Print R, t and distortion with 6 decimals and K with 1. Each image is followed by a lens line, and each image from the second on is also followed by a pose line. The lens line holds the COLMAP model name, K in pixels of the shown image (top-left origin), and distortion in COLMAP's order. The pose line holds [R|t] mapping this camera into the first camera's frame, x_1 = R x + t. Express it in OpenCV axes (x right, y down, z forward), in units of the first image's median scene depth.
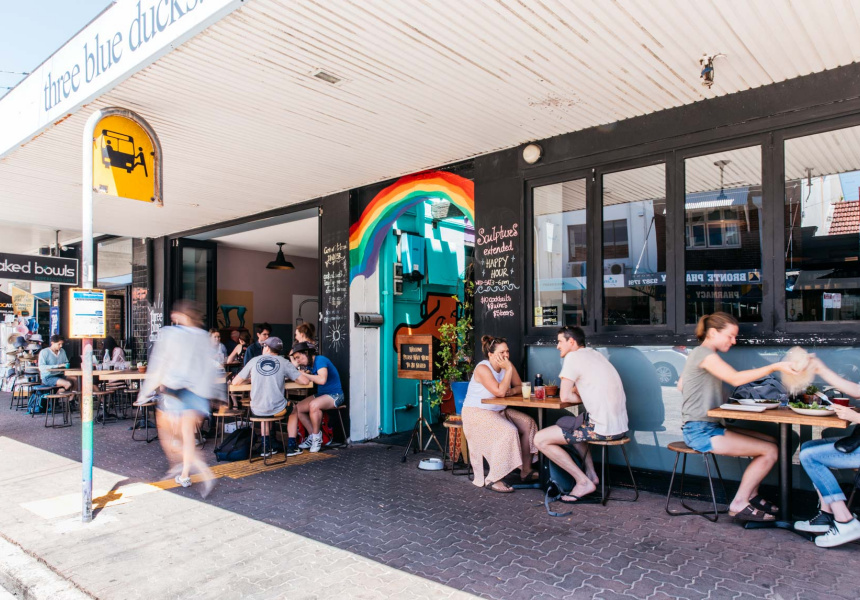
lens RADIAL K [[614.2, 0, 430.9], [0, 614.2, 341.5], [0, 0, 1]] dist [0.002897, 0.014218]
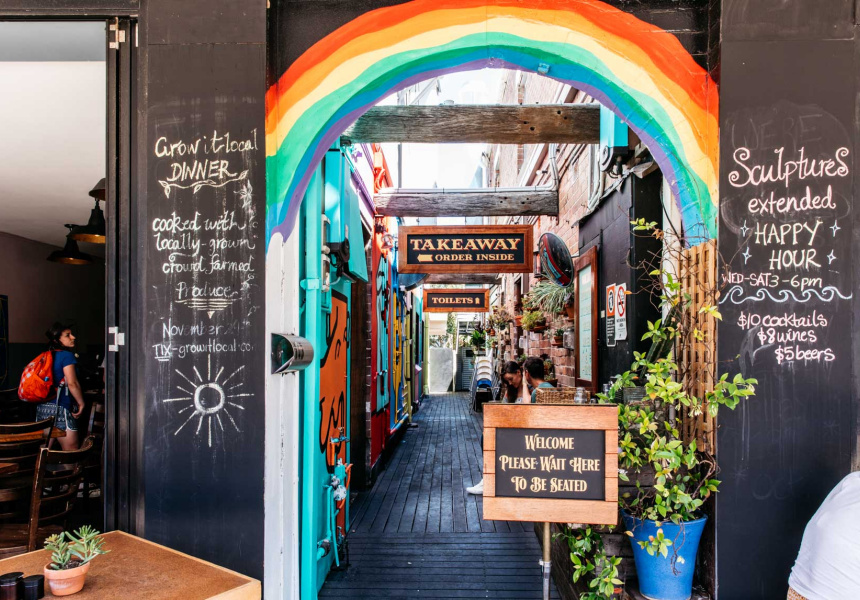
lens RADIAL K [[614.2, 0, 420.4], [0, 614.2, 351.0], [0, 0, 1]] dist [0.002897, 0.014218]
pose [[0.775445, 0.003980, 0.631402, -0.324229], [-0.005631, 0.999984, 0.000612, -0.042899], [-0.631390, -0.004030, 0.775455, 0.759467]]
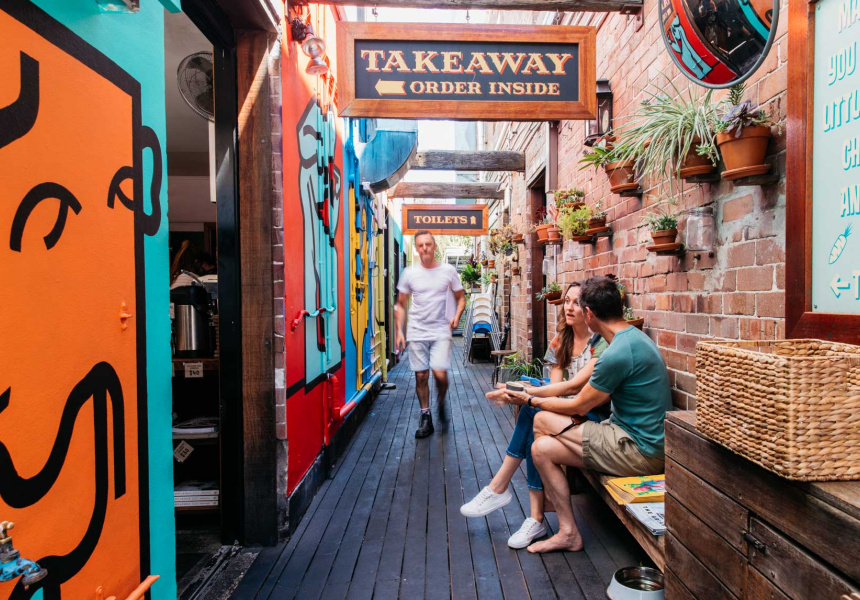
lens RADIAL K [[614.2, 0, 485.3], [0, 614.2, 322.2], [0, 0, 1]] dist [0.002897, 0.014218]
pose [[0.689660, -0.033704, 0.723349, -0.018850], [0.001664, 0.998987, 0.044960, -0.020437], [-0.724132, -0.029803, 0.689017, 1.104176]]
